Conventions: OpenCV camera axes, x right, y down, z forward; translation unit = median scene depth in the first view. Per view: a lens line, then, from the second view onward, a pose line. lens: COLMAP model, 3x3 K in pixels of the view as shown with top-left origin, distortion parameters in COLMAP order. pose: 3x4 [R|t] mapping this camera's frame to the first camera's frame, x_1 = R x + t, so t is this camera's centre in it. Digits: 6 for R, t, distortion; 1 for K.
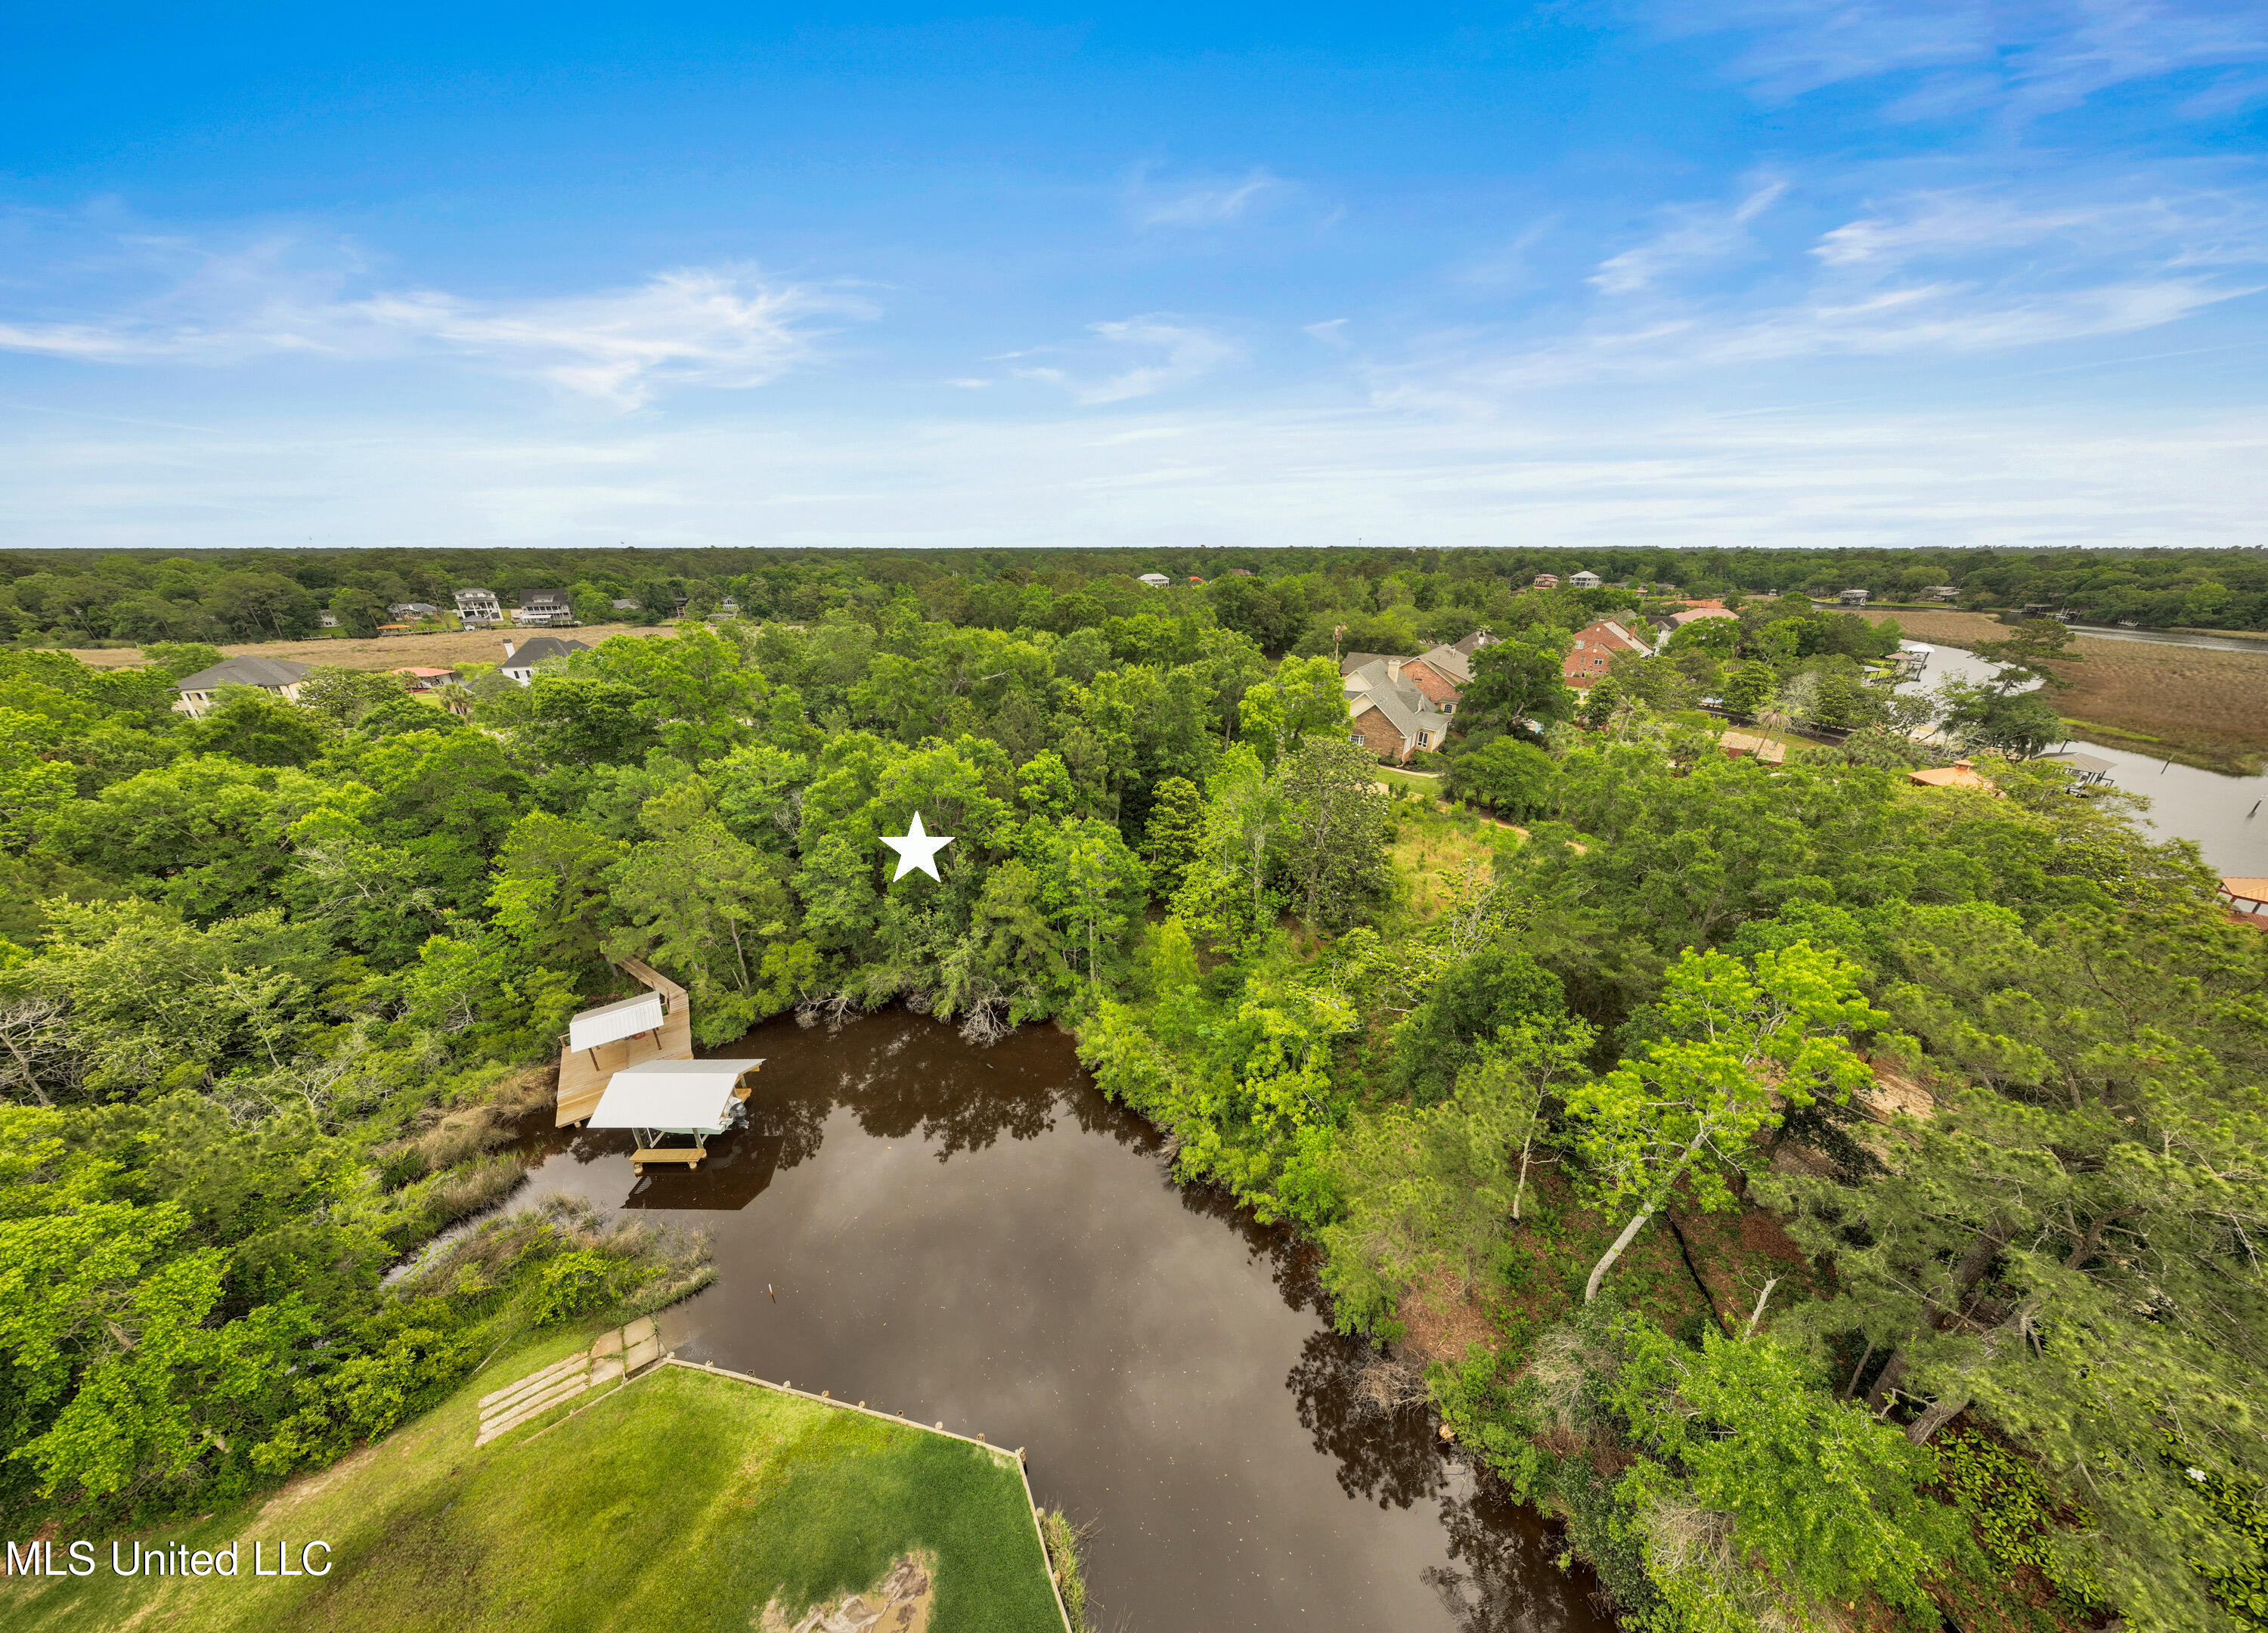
lens RADIAL K [[707.6, 0, 1133.3], [0, 707.6, 727.1], [0, 0, 1]] dist [0.004389, 0.000188]
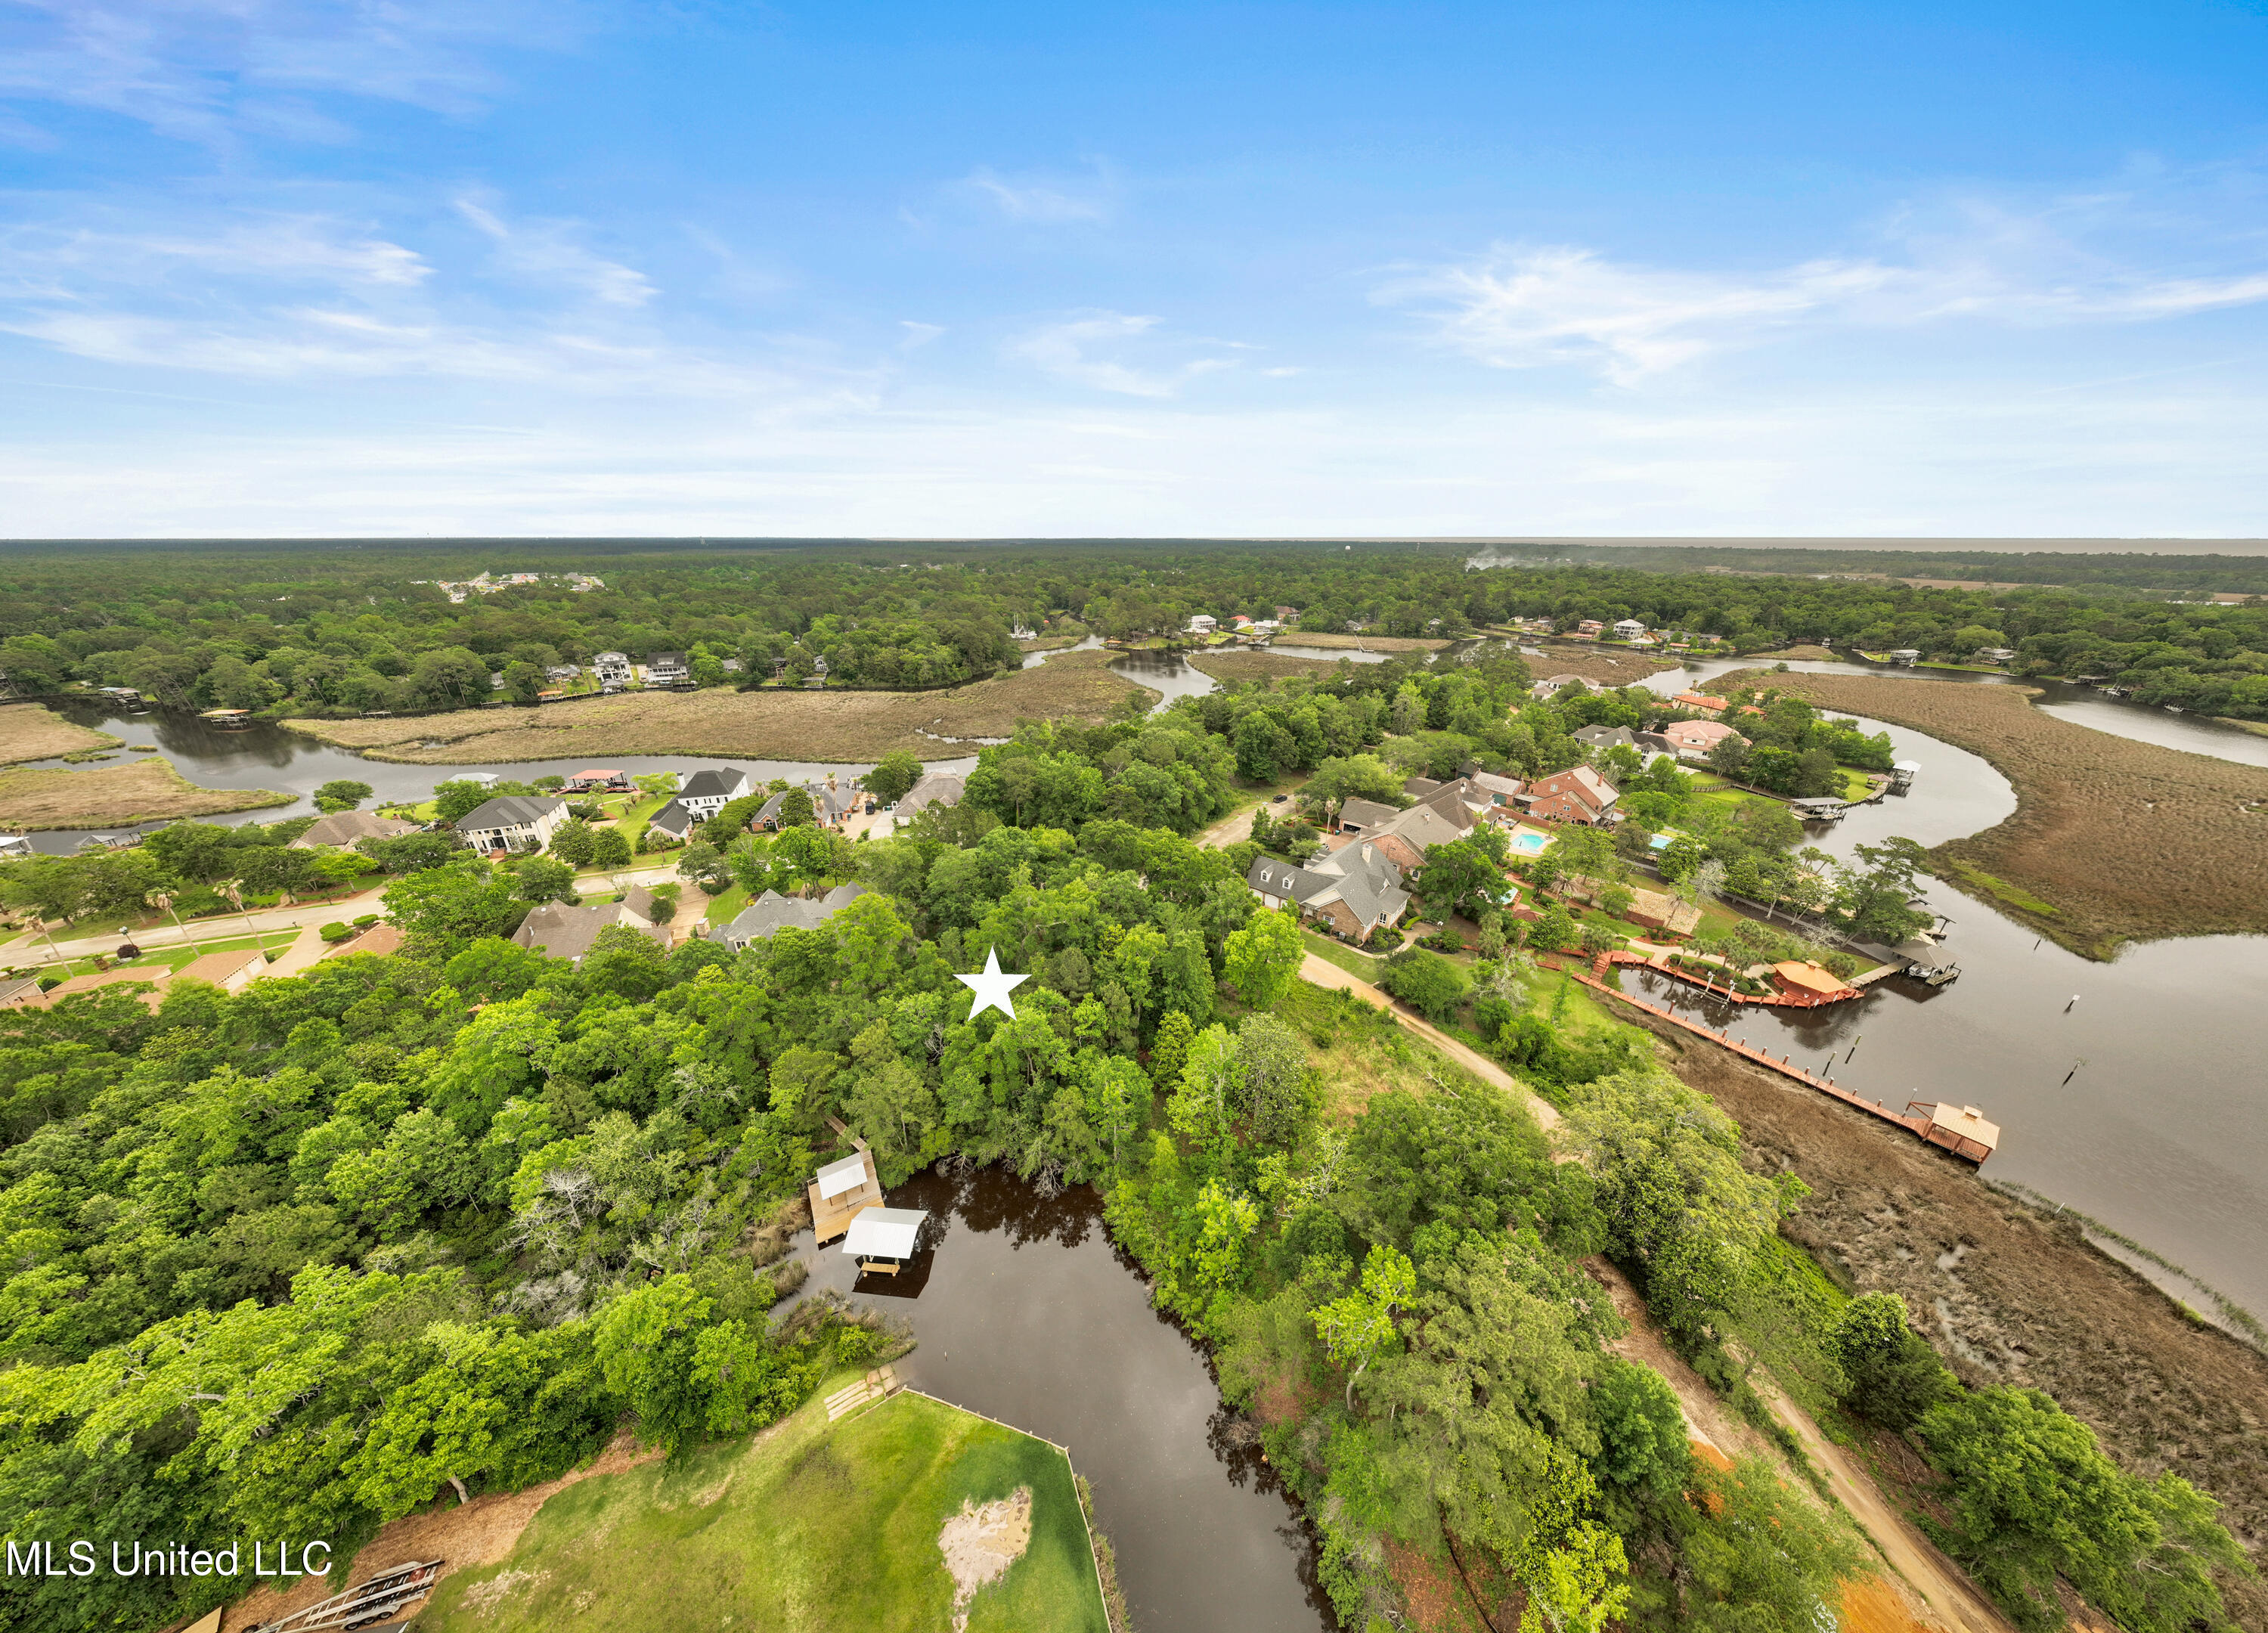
lens RADIAL K [[696.5, 0, 1141.6], [0, 696.5, 733.8], [0, 0, 1]] dist [0.001454, -0.000109]
pose [[0.997798, 0.035655, -0.055925, 0.062700], [-0.035508, 0.999363, 0.003621, -0.680938], [0.056019, -0.001627, 0.998428, -0.643847]]
